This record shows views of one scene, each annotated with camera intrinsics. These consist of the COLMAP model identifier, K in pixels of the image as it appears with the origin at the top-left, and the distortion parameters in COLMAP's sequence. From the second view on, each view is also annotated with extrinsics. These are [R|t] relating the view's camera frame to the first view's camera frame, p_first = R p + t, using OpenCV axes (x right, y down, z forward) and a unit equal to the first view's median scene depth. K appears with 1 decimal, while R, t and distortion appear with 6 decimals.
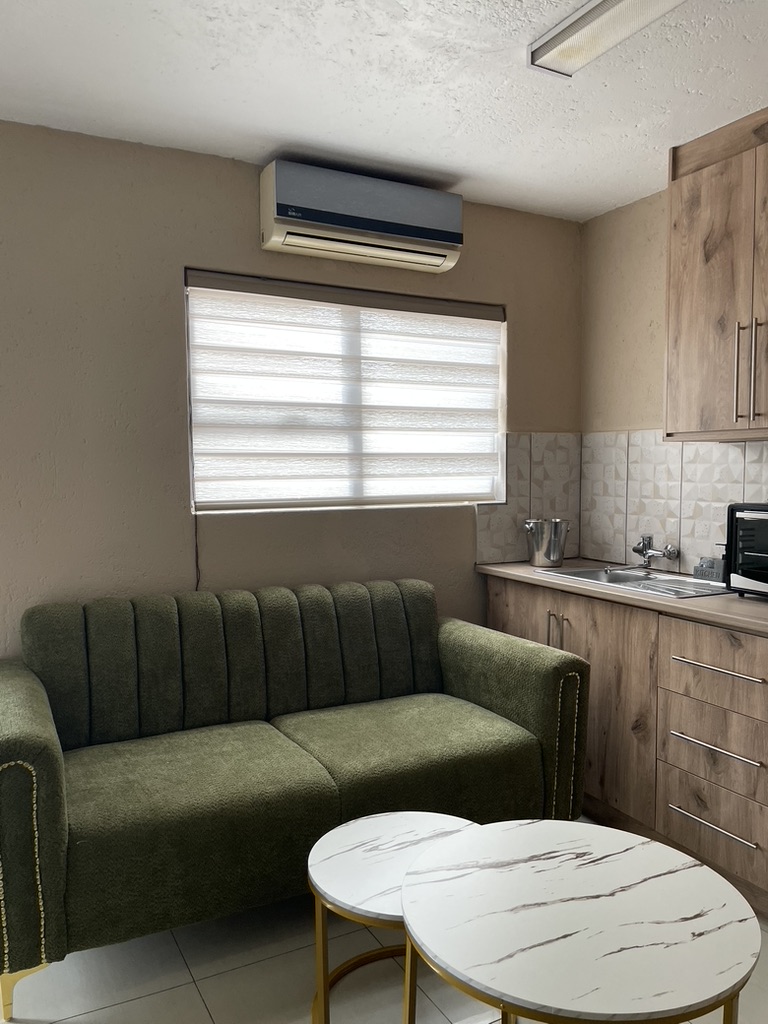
lens RADIAL K [[780.2, 0, 393.2], [0, 780.2, 515.7], [0, 0, 1]] dist [0.089753, -0.118734]
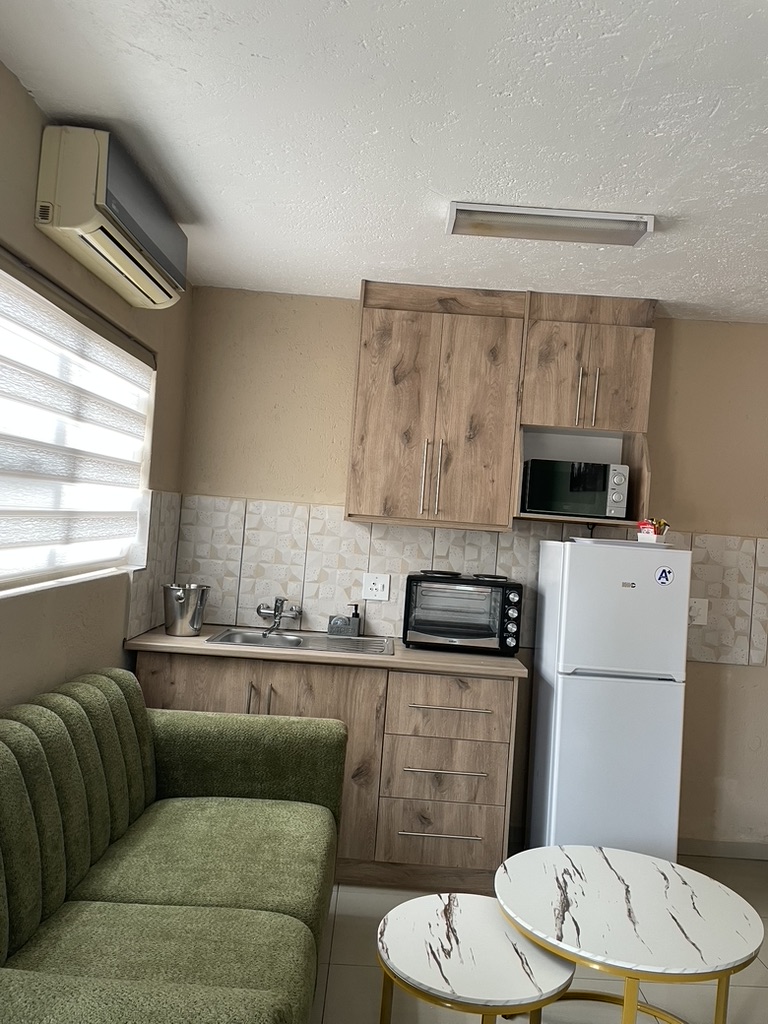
lens RADIAL K [[780.2, 0, 397.4], [0, 780.2, 502.0], [0, 0, 1]] dist [0.089753, -0.118734]
pose [[0.460952, 0.058608, 0.885488, -0.659905], [-0.019709, 0.998247, -0.055811, -0.059081], [-0.887206, 0.008274, 0.461299, 0.400502]]
